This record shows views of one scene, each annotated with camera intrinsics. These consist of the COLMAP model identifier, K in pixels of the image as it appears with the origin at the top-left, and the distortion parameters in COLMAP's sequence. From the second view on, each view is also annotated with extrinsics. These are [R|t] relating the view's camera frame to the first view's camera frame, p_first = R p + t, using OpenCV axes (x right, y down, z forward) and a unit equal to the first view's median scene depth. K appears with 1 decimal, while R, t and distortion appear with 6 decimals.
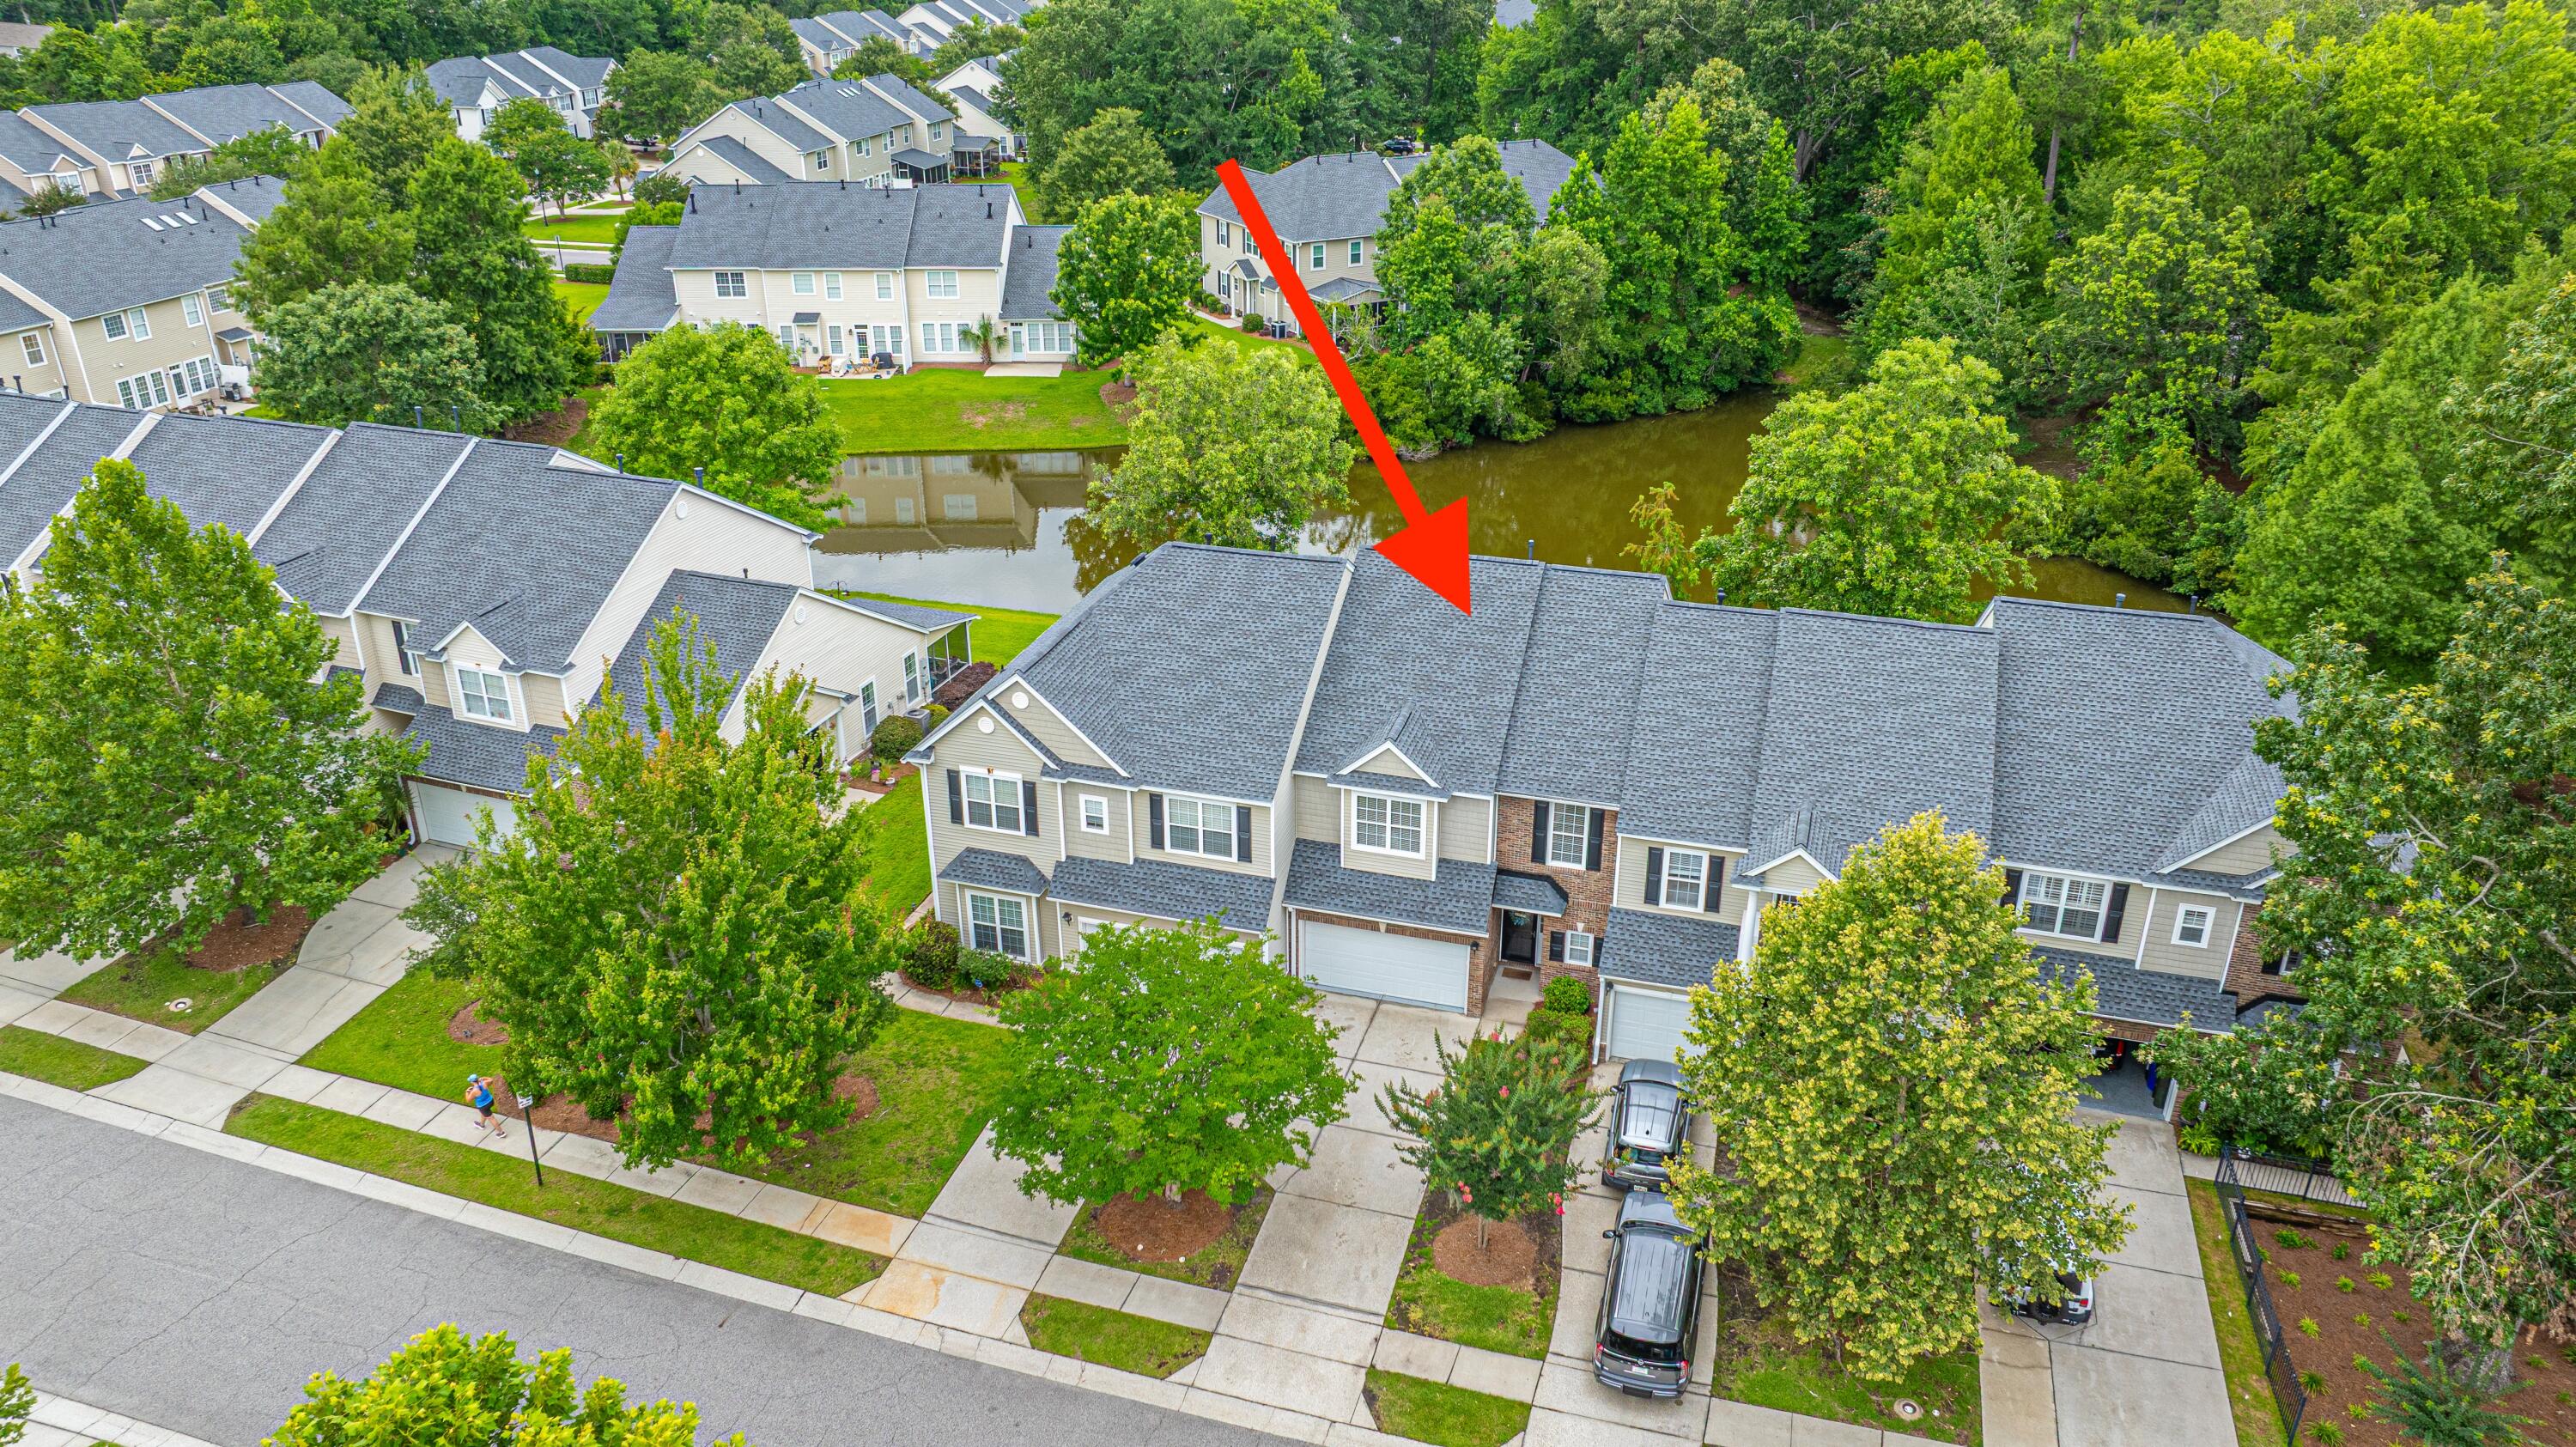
lens RADIAL K [[1828.4, 0, 1266.1], [0, 1828.4, 721.9], [0, 0, 1]] dist [-0.092493, -0.012941]
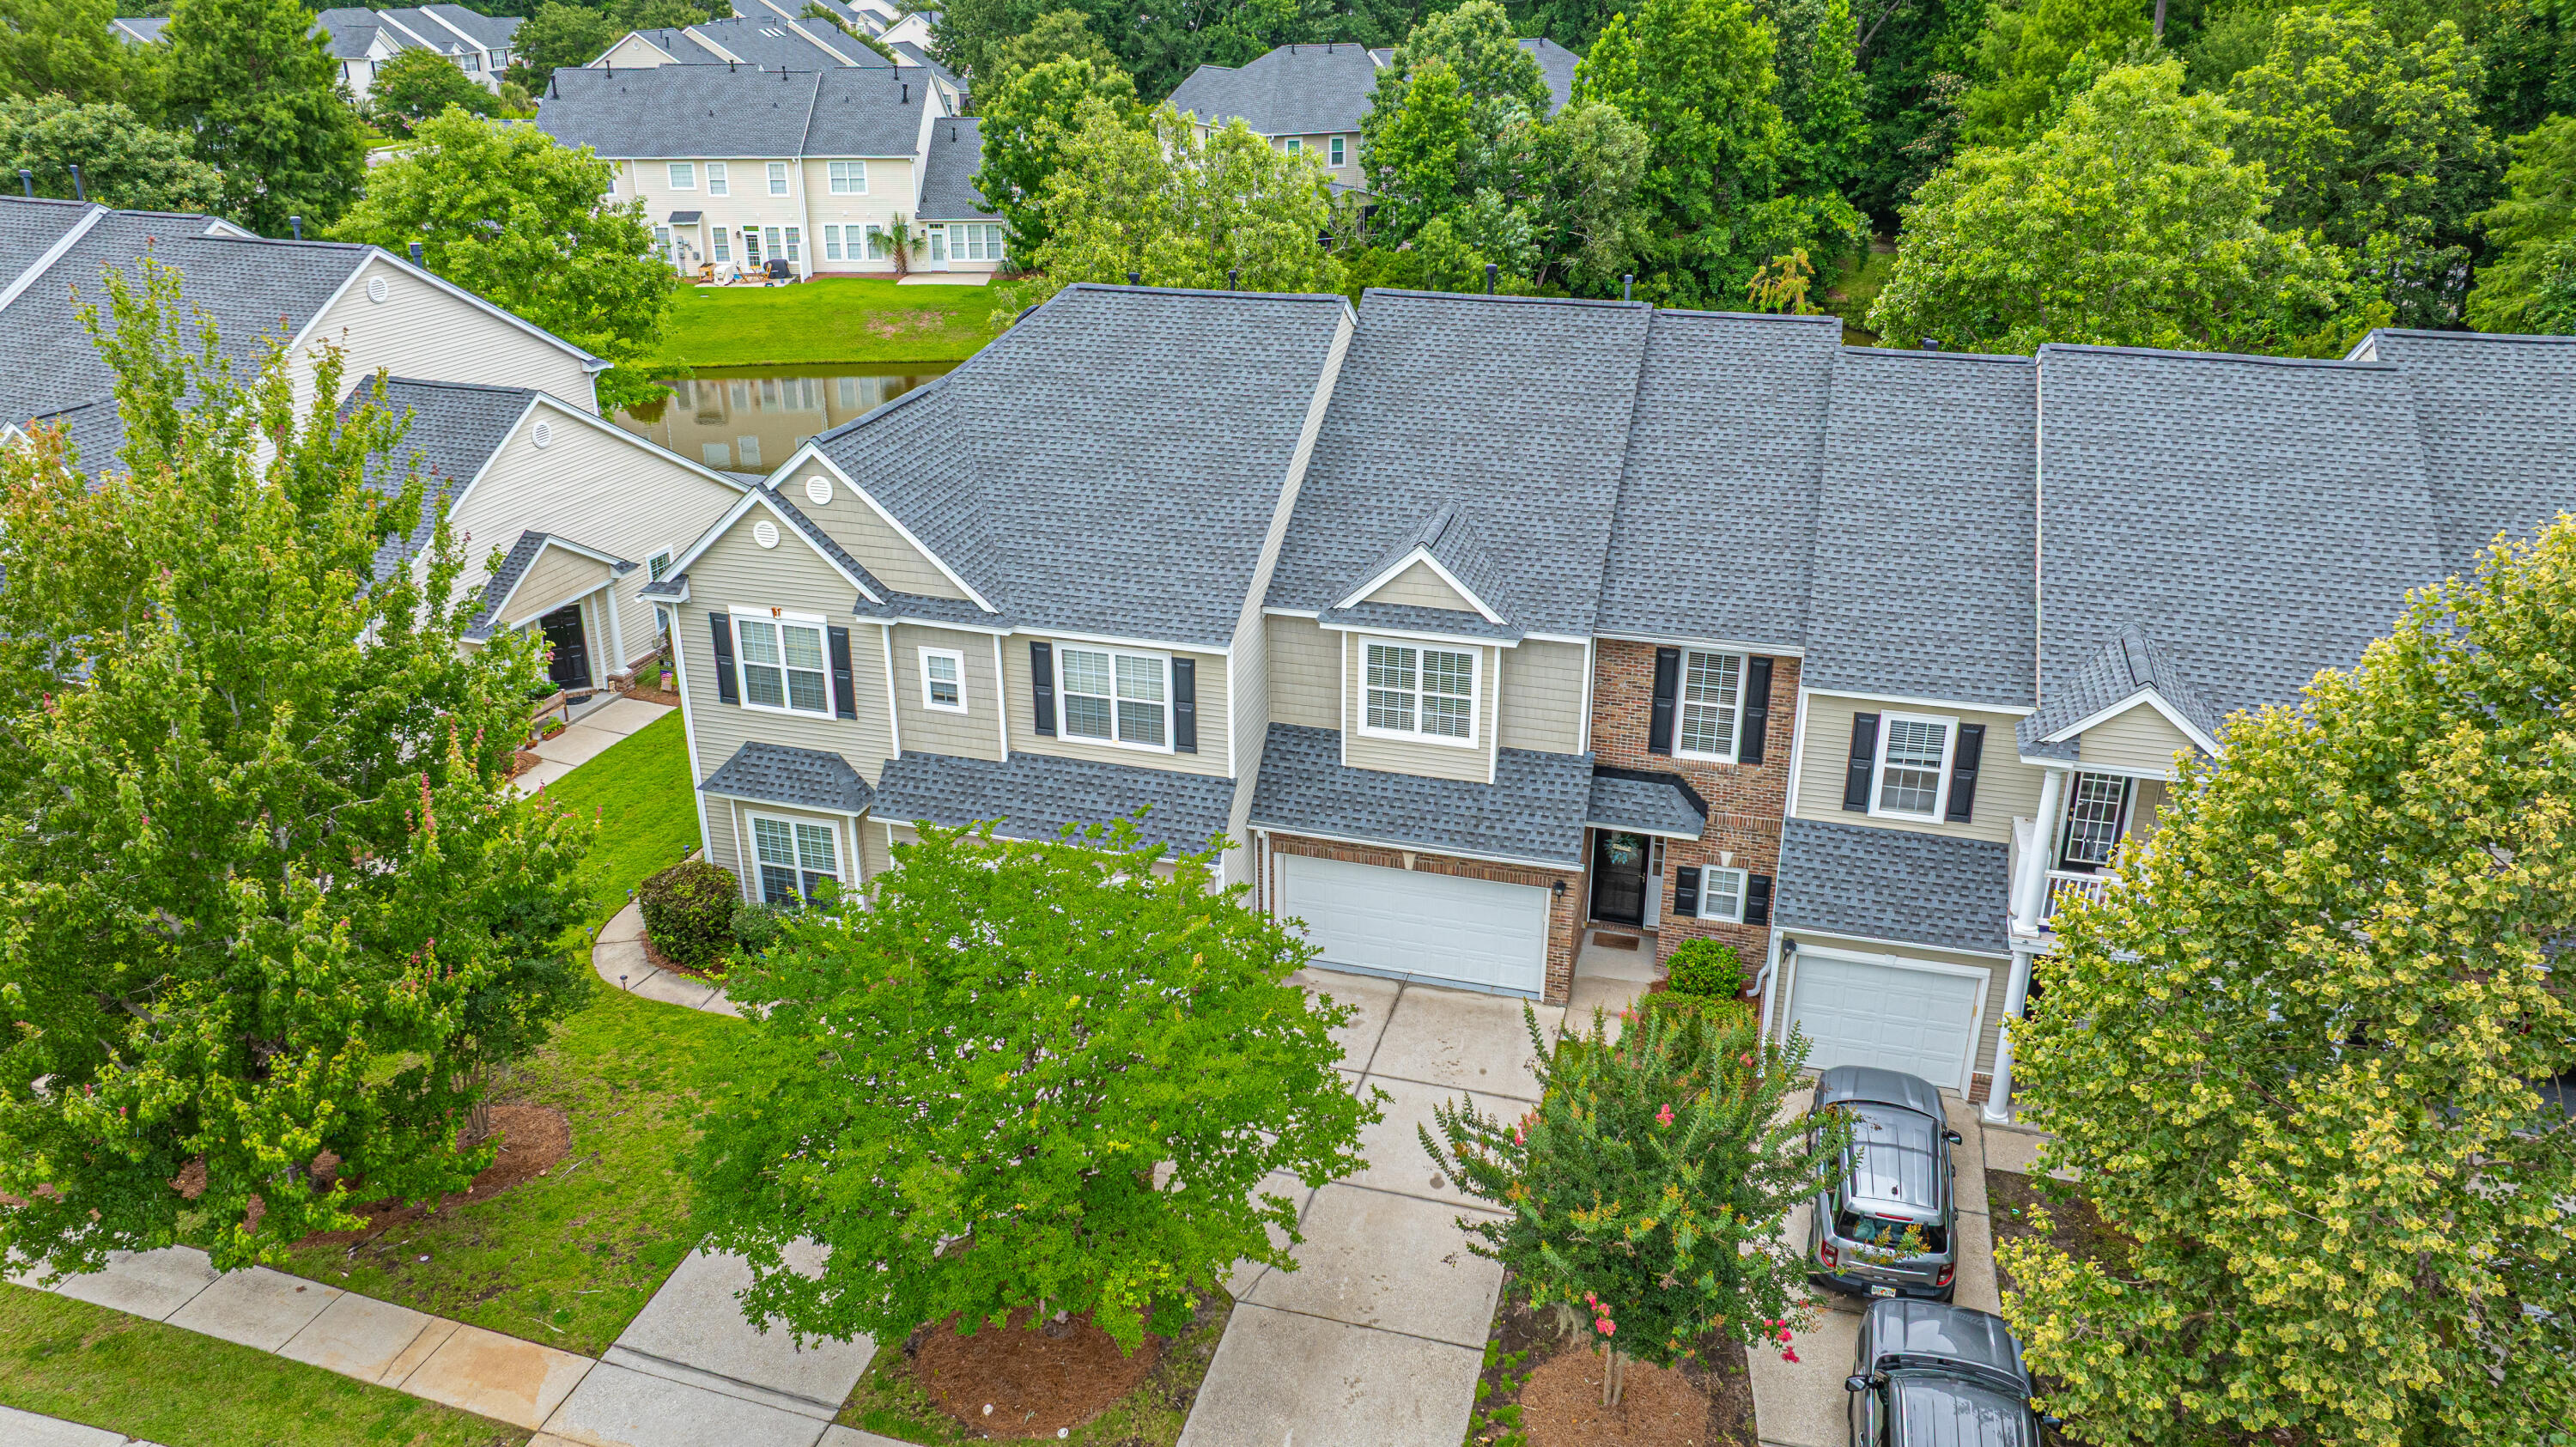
lens RADIAL K [[1832.6, 0, 1266.1], [0, 1832.6, 729.3], [0, 0, 1]] dist [-0.081229, 0.028508]
pose [[0.999902, -0.005727, 0.012788, 0.007275], [0.006031, 0.999698, -0.023810, 0.081646], [-0.012648, 0.023885, 0.999635, 0.374475]]
